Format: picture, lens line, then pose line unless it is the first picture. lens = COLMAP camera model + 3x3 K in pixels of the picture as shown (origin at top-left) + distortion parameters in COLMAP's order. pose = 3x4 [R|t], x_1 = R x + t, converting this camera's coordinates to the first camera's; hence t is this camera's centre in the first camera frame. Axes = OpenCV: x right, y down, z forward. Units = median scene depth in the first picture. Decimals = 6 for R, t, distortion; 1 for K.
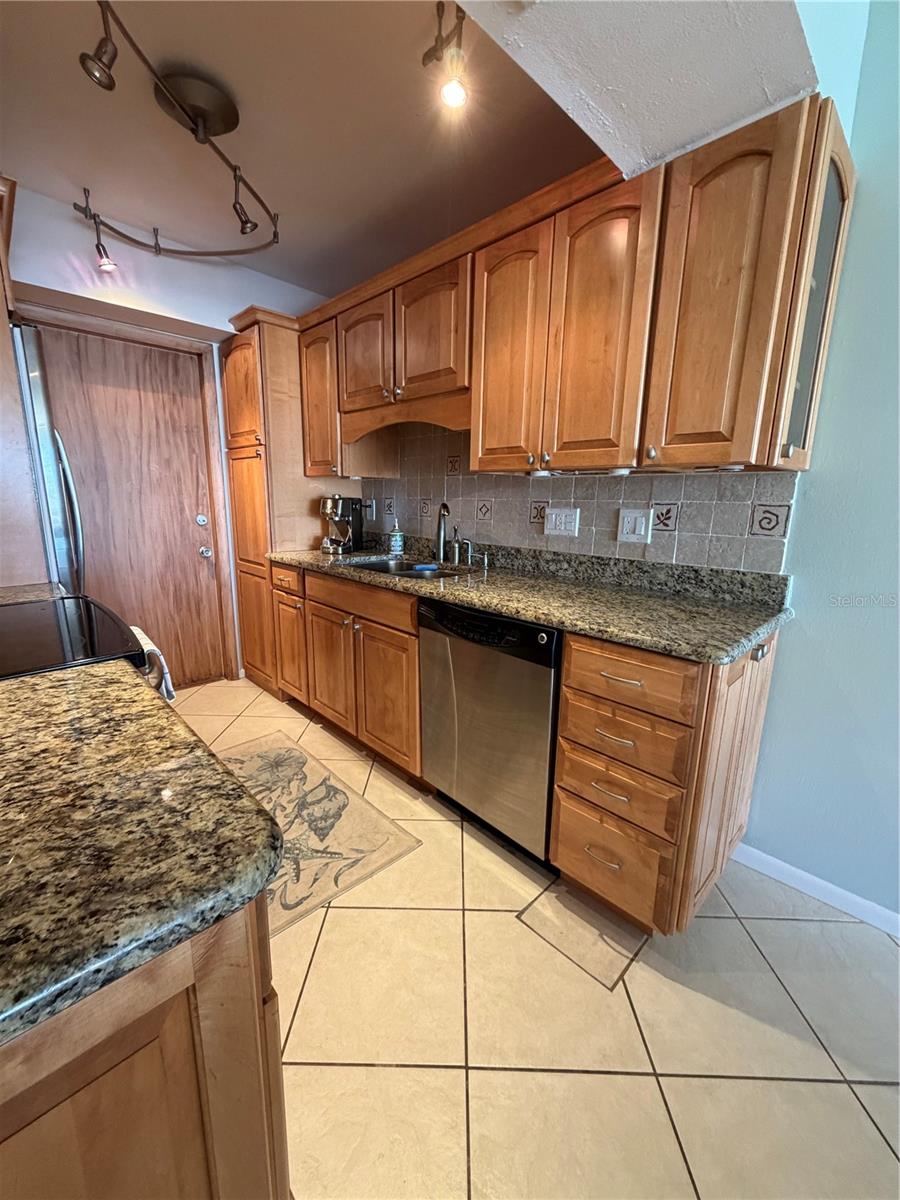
lens RADIAL K [[477.2, 0, 449.7], [0, 477.2, 595.8], [0, 0, 1]] dist [-0.000212, 0.000460]
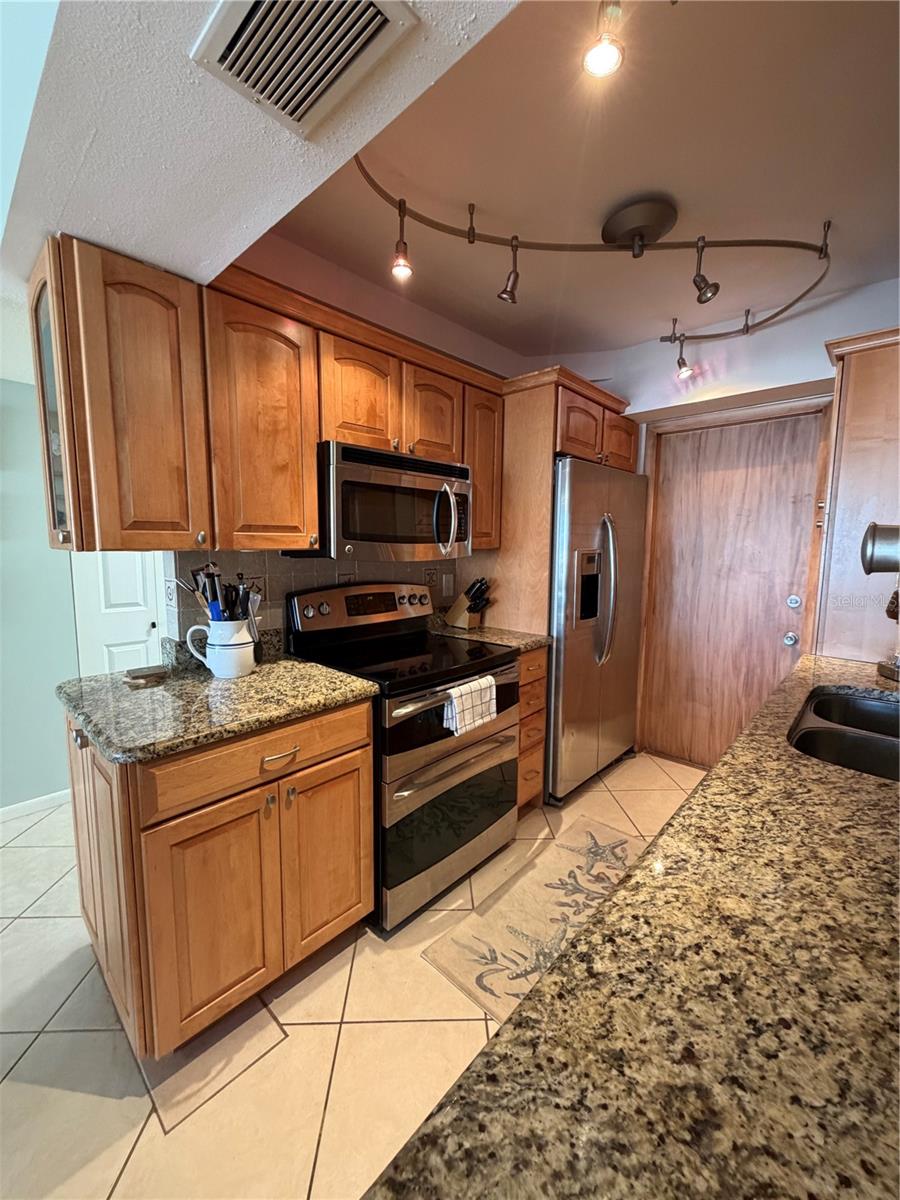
lens RADIAL K [[478.1, 0, 449.8], [0, 478.1, 595.9], [0, 0, 1]] dist [0.001092, -0.000101]
pose [[0.051938, 0.095181, -0.994104, 0.401432], [-0.209444, 0.974347, 0.082346, -0.150641], [0.976440, 0.203932, 0.070541, 0.462465]]
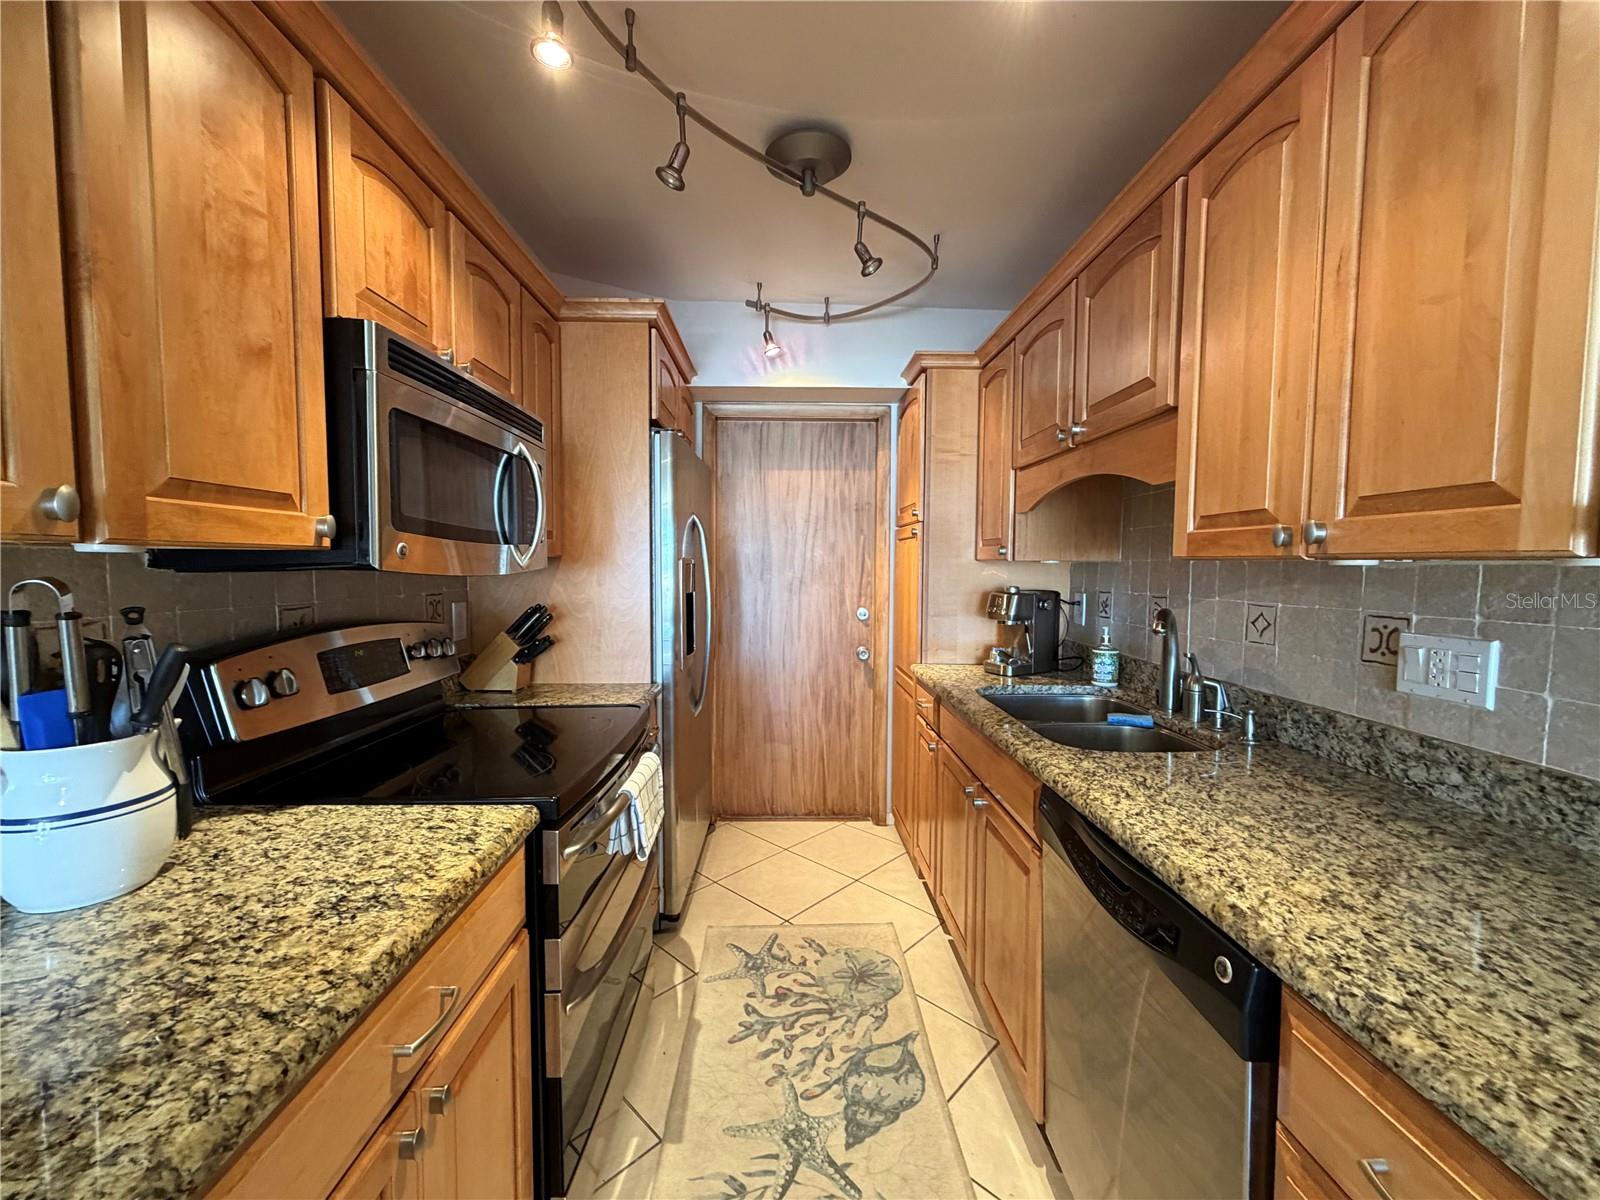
lens RADIAL K [[636.3, 0, 795.3], [0, 636.3, 600.8], [0, 0, 1]] dist [-0.000212, 0.000460]
pose [[0.729579, 0.026216, -0.683394, 0.182395], [-0.131623, 0.985966, -0.102695, -0.074602], [0.671111, 0.164875, 0.722790, 0.189381]]
